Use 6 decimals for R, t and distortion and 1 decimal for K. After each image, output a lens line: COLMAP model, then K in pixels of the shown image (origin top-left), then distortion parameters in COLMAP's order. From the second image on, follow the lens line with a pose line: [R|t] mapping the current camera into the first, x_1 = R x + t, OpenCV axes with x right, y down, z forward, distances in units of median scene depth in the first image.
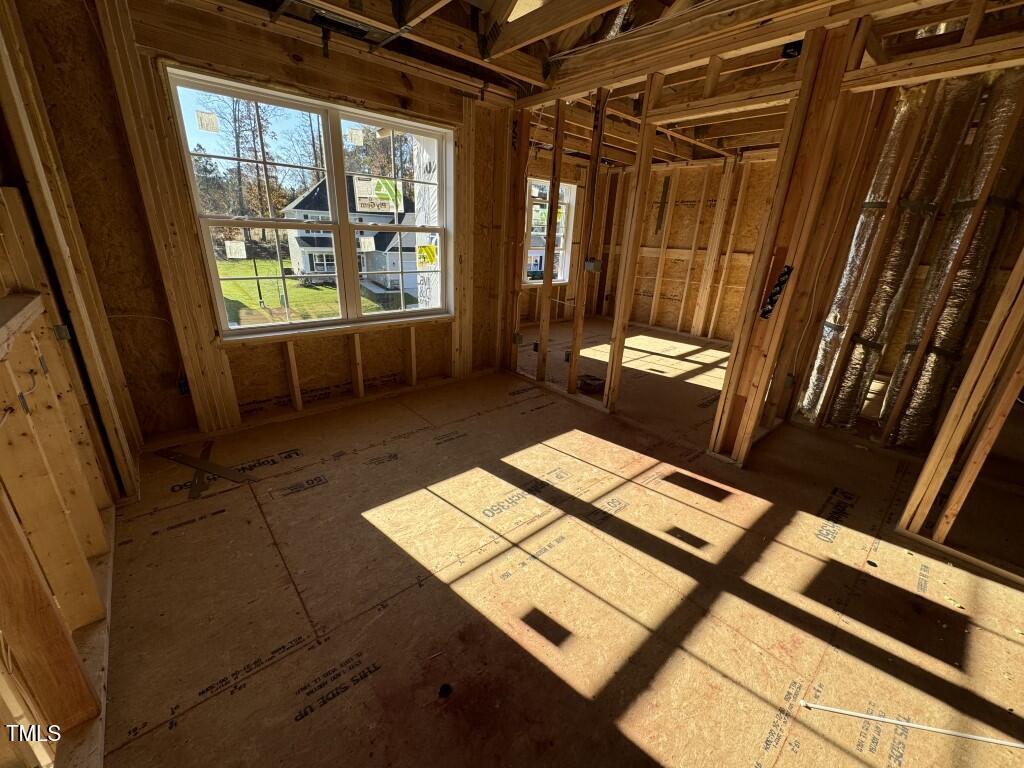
lens RADIAL K [[406.9, 0, 512.3], [0, 406.9, 384.8], [0, 0, 1]] dist [-0.001821, 0.000239]
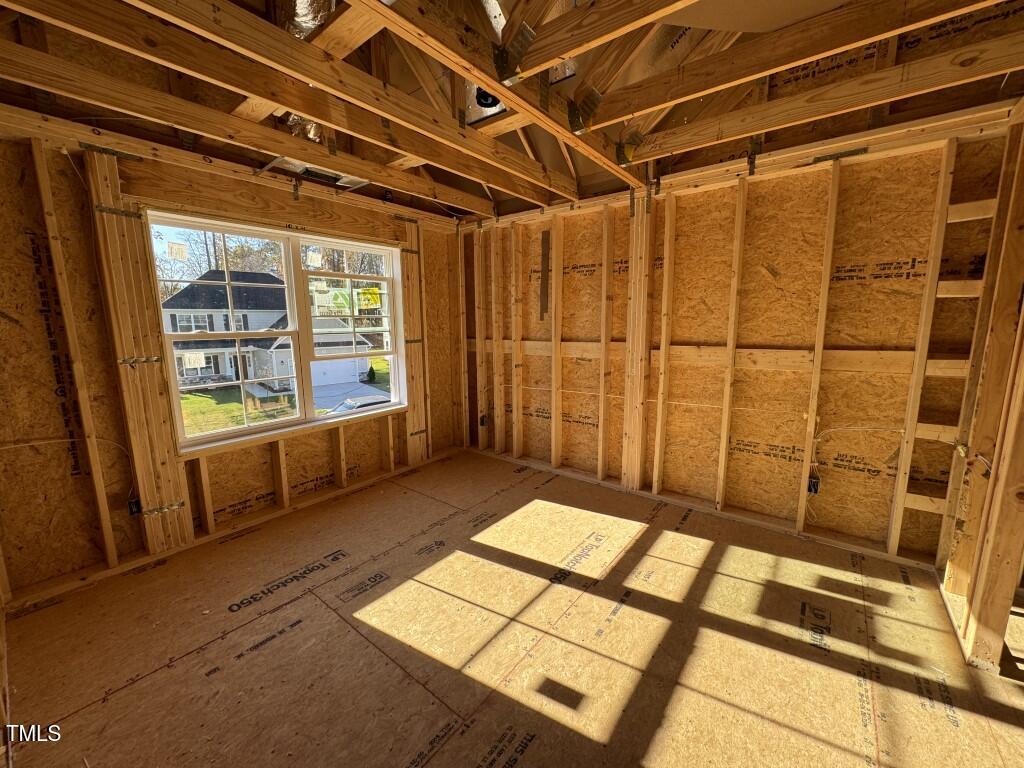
lens RADIAL K [[406.9, 0, 511.1], [0, 406.9, 384.4], [0, 0, 1]] dist [-0.001821, 0.000239]
pose [[0.981781, -0.080385, 0.172173, 0.207898], [0.112453, 0.976194, -0.185470, -0.178569], [-0.153165, 0.201453, 0.967449, 0.463939]]
